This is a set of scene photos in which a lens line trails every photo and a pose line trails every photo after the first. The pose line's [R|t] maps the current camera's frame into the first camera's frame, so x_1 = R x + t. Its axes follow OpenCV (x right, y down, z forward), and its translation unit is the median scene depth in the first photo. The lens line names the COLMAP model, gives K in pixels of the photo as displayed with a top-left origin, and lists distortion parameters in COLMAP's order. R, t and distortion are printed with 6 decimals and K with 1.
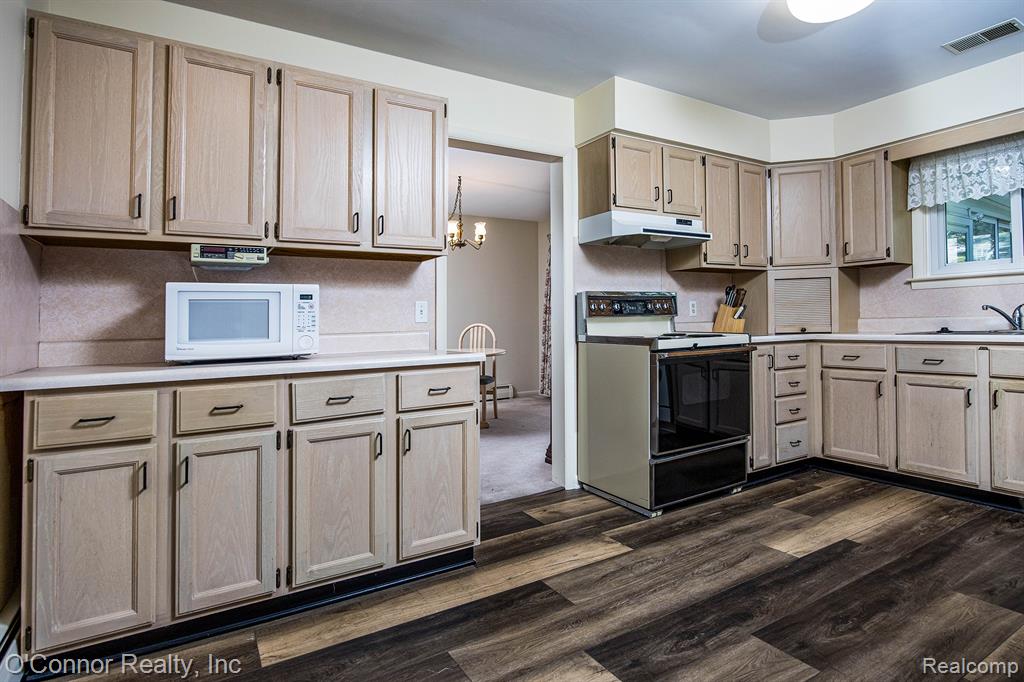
lens RADIAL K [[547.2, 0, 474.0], [0, 547.2, 324.2], [0, 0, 1]] dist [-0.001941, -0.000525]
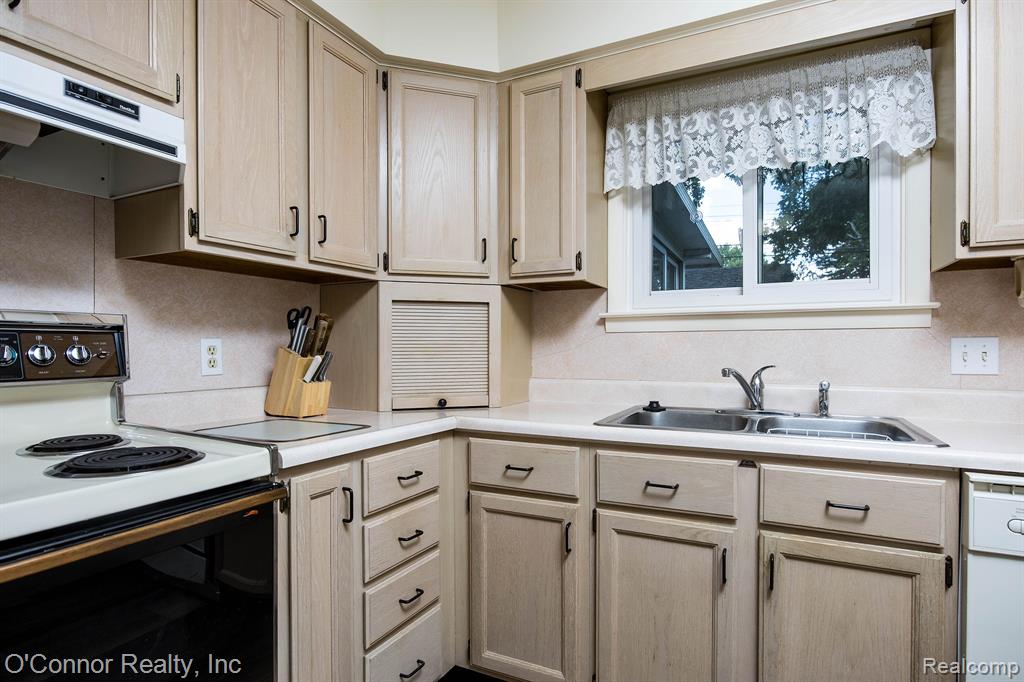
lens RADIAL K [[532.0, 0, 534.7], [0, 532.0, 357.6], [0, 0, 1]] dist [-0.015664, -0.000117]
pose [[0.804641, 0.008021, 0.593708, 0.420345], [-0.014582, 0.999874, 0.006255, -0.040427], [-0.593583, -0.013691, 0.804656, 0.613083]]
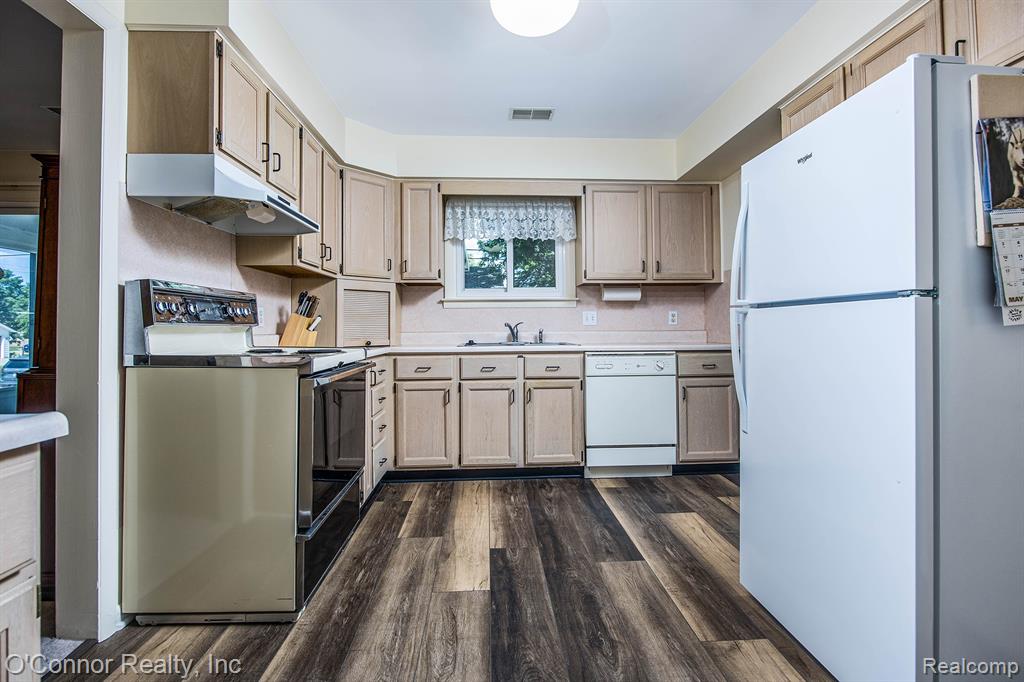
lens RADIAL K [[500.8, 0, 514.2], [0, 500.8, 330.1], [0, 0, 1]] dist [-0.006715, -0.000753]
pose [[0.415666, 0.015905, 0.909378, -0.116360], [-0.000946, 0.999854, -0.017055, 0.002248], [-0.909517, 0.006229, 0.415620, 0.435530]]
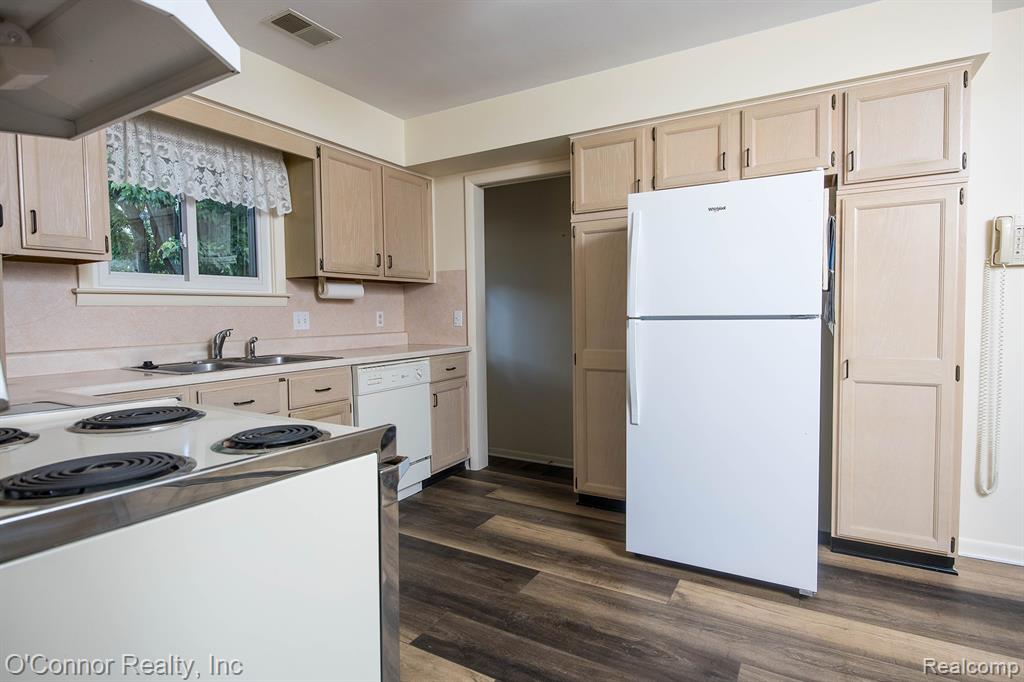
lens RADIAL K [[549.5, 0, 513.5], [0, 549.5, 343.7], [0, 0, 1]] dist [-0.002052, -0.000389]
pose [[-0.553941, -0.020523, 0.832303, -0.011466], [0.025953, 0.998785, 0.041901, -0.034509], [-0.832152, 0.044812, -0.552735, 0.975889]]
